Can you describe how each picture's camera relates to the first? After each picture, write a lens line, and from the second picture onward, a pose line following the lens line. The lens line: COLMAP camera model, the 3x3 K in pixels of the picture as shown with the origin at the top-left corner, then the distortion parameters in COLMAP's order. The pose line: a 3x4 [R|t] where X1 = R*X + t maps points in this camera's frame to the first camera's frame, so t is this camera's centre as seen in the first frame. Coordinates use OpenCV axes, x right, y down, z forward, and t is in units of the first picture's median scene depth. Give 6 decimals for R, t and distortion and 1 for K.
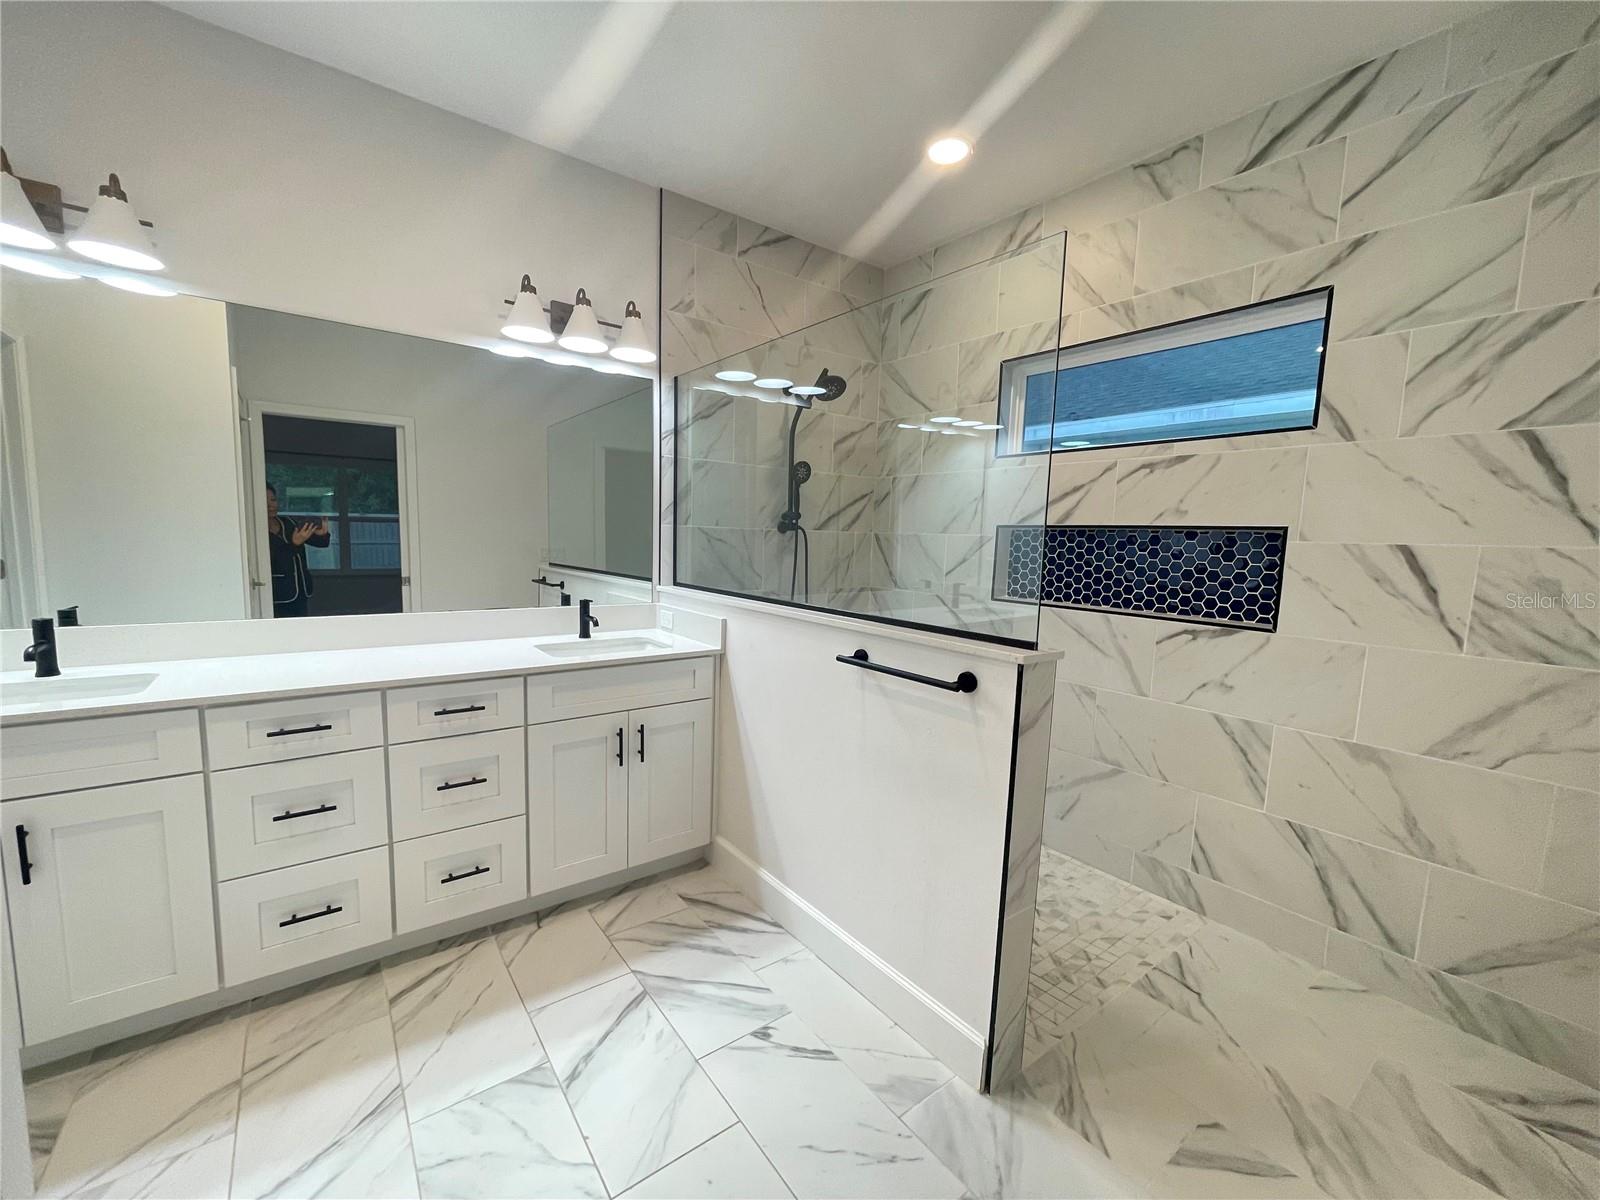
lens RADIAL K [[645.2, 0, 791.0], [0, 645.2, 610.5], [0, 0, 1]] dist [-0.001417, 0.000697]
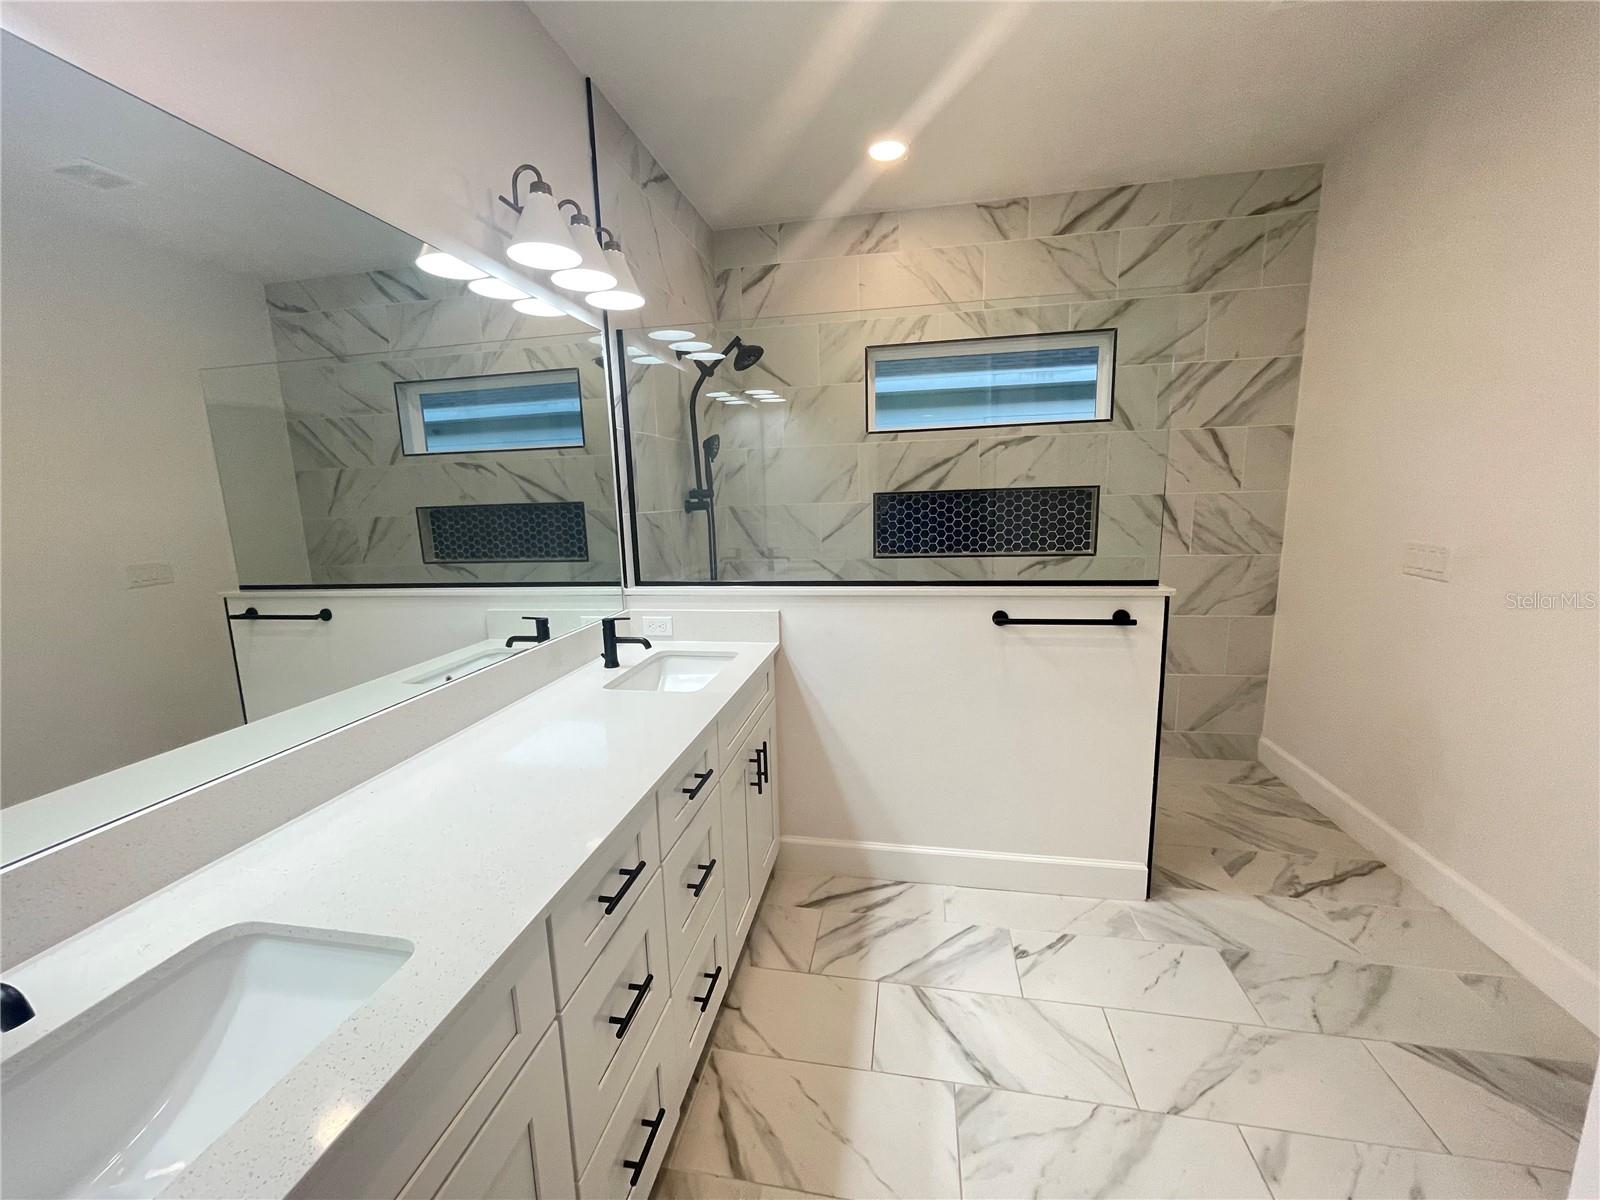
lens RADIAL K [[645.2, 0, 791.0], [0, 645.2, 610.5], [0, 0, 1]] dist [-0.001417, 0.000697]
pose [[0.738533, -0.171199, 0.652120, -0.773501], [0.129349, 0.985235, 0.112162, -0.099057], [-0.661693, 0.001515, 0.749773, 0.318788]]
